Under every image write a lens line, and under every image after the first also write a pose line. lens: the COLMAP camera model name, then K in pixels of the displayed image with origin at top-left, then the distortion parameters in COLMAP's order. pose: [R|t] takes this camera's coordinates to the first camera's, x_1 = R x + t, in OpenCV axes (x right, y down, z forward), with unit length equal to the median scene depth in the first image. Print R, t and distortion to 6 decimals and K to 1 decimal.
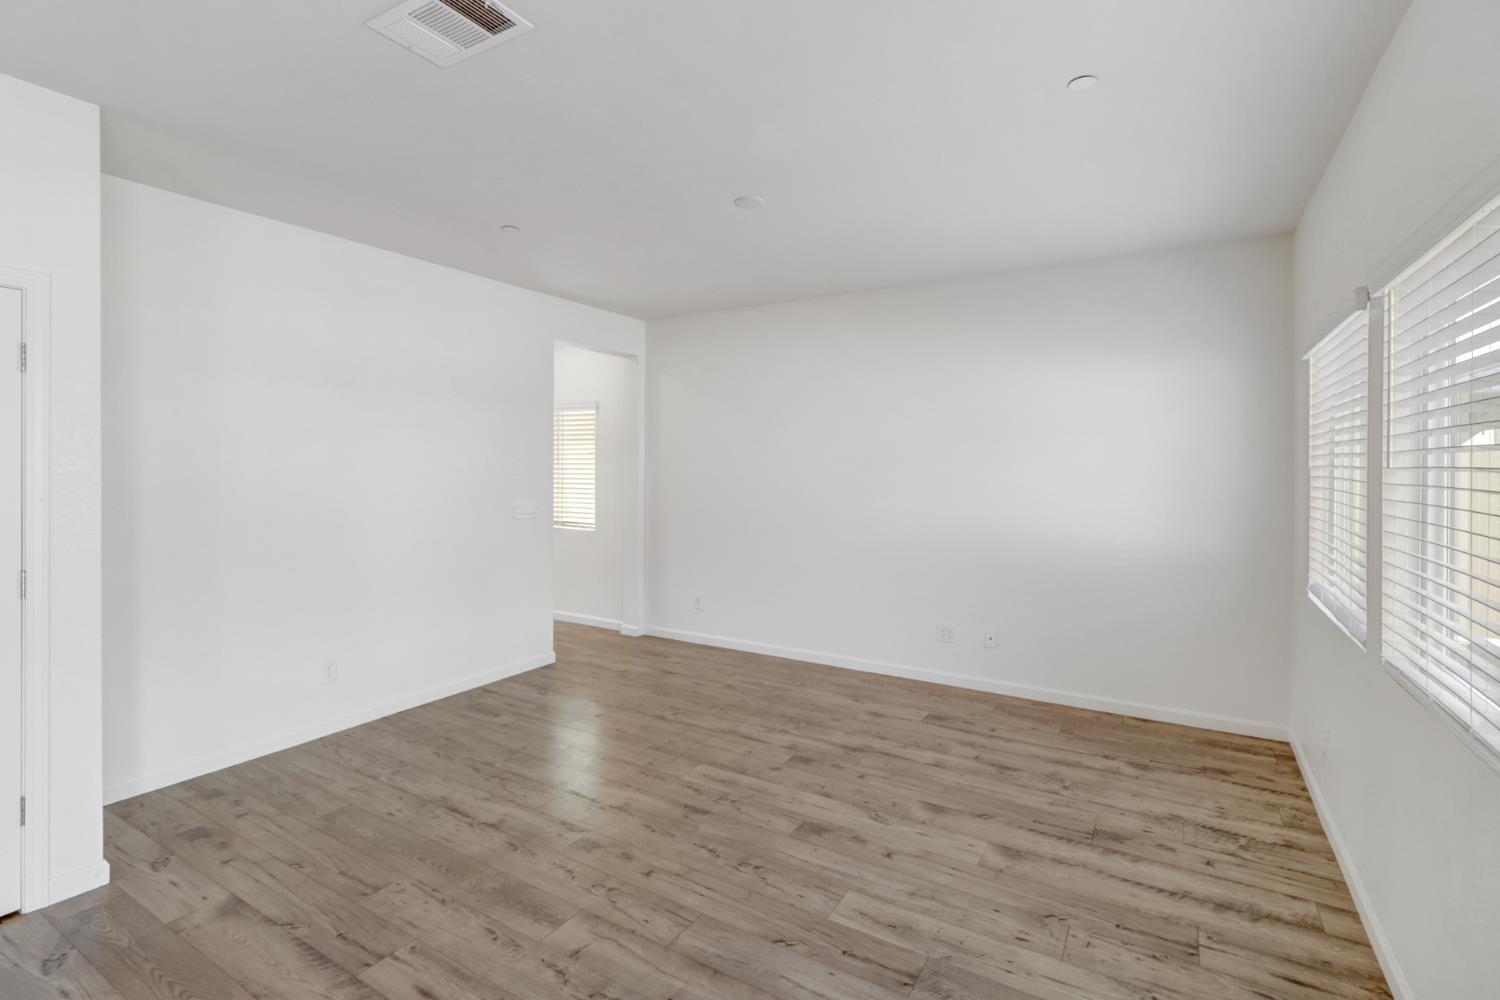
lens RADIAL K [[695.0, 0, 763.4], [0, 695.0, 466.0], [0, 0, 1]] dist [0.004736, -0.001681]
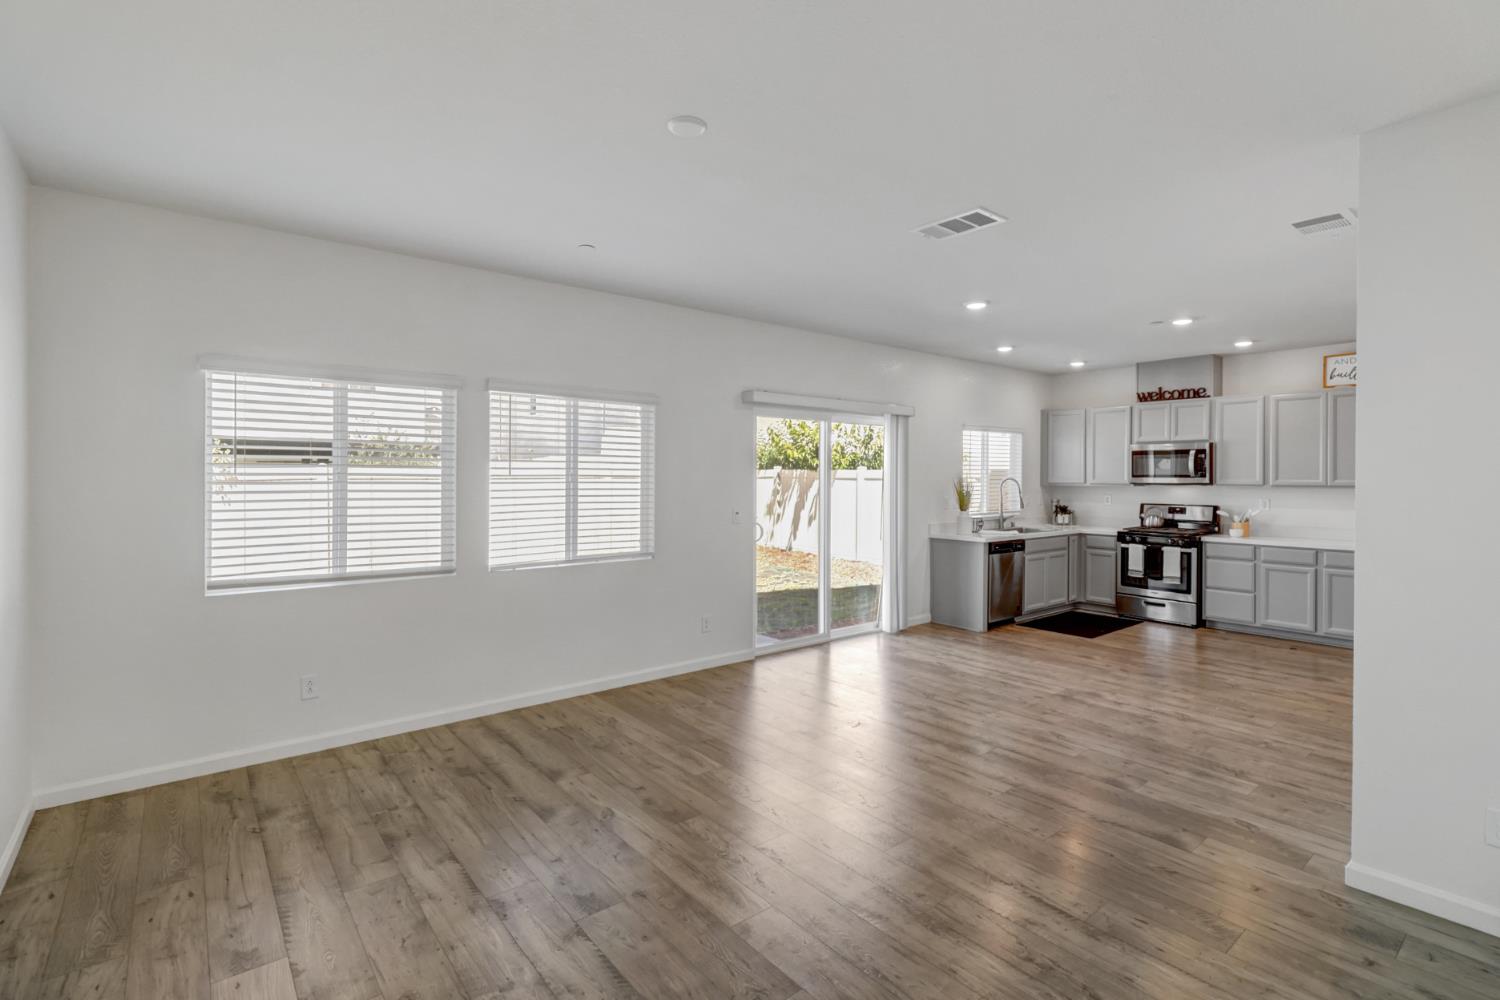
lens RADIAL K [[695.0, 0, 751.7], [0, 695.0, 478.1], [0, 0, 1]] dist [0.004736, -0.001681]
pose [[-0.935895, -0.008534, 0.352175, -0.391354], [-0.007119, 0.999961, 0.005314, -0.000678], [-0.352206, 0.002466, -0.935919, 1.873369]]
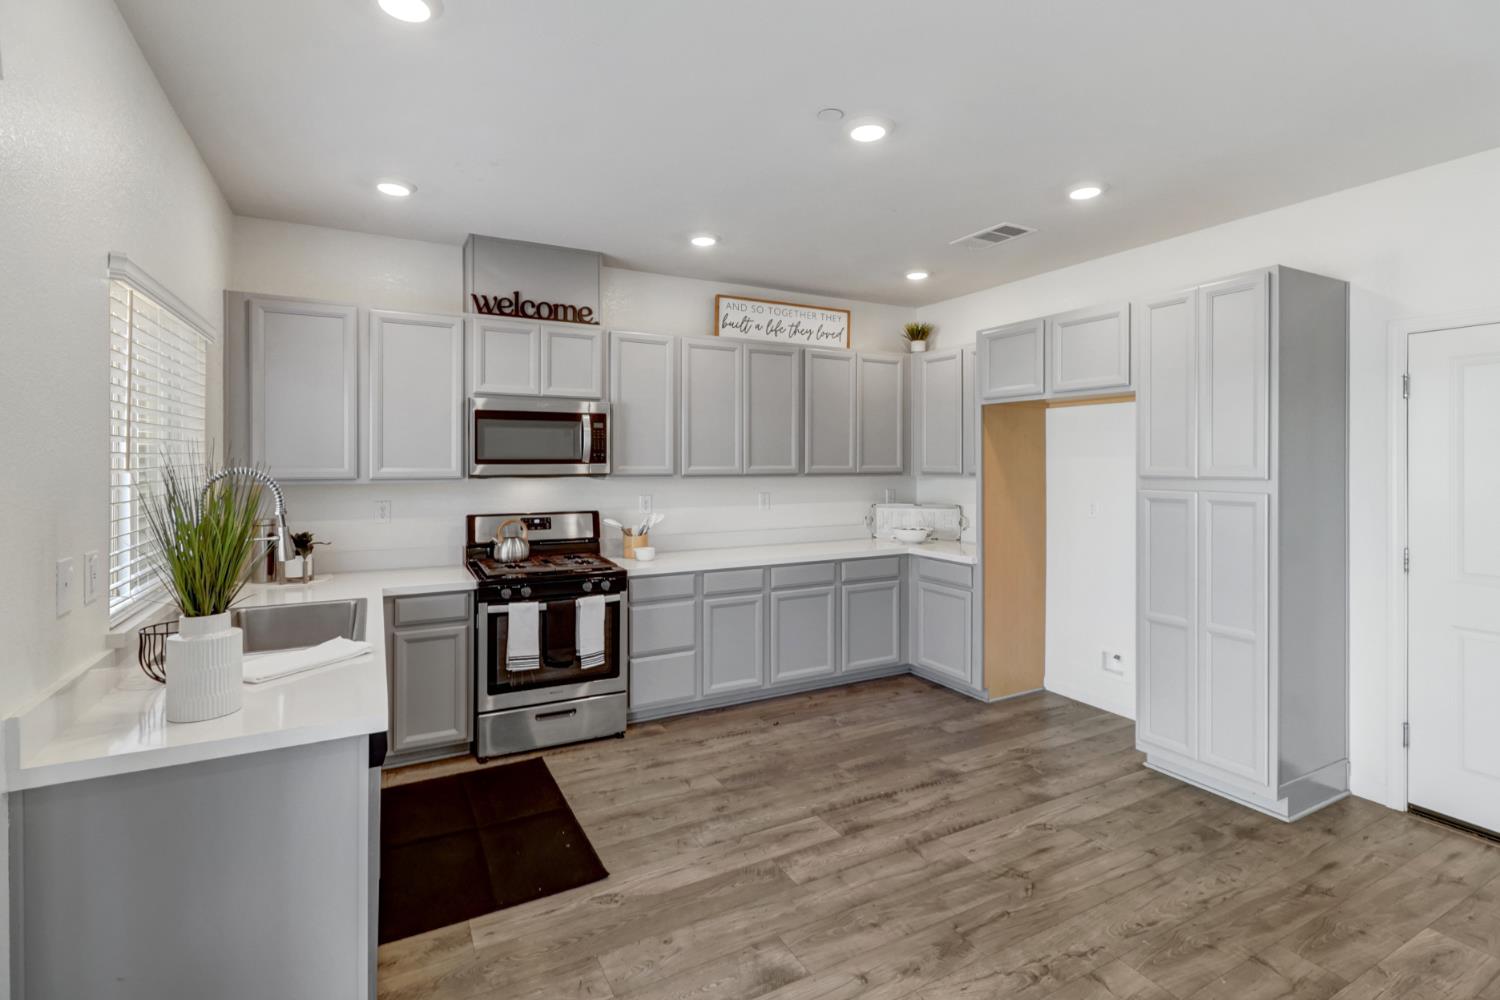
lens RADIAL K [[695.0, 0, 741.7], [0, 695.0, 460.7], [0, 0, 1]] dist [0.004736, -0.001681]
pose [[-0.527330, -0.004488, -0.849649, -0.239117], [-0.002644, 0.999990, -0.003641, -0.001218], [0.849657, 0.000327, -0.527336, 1.185462]]
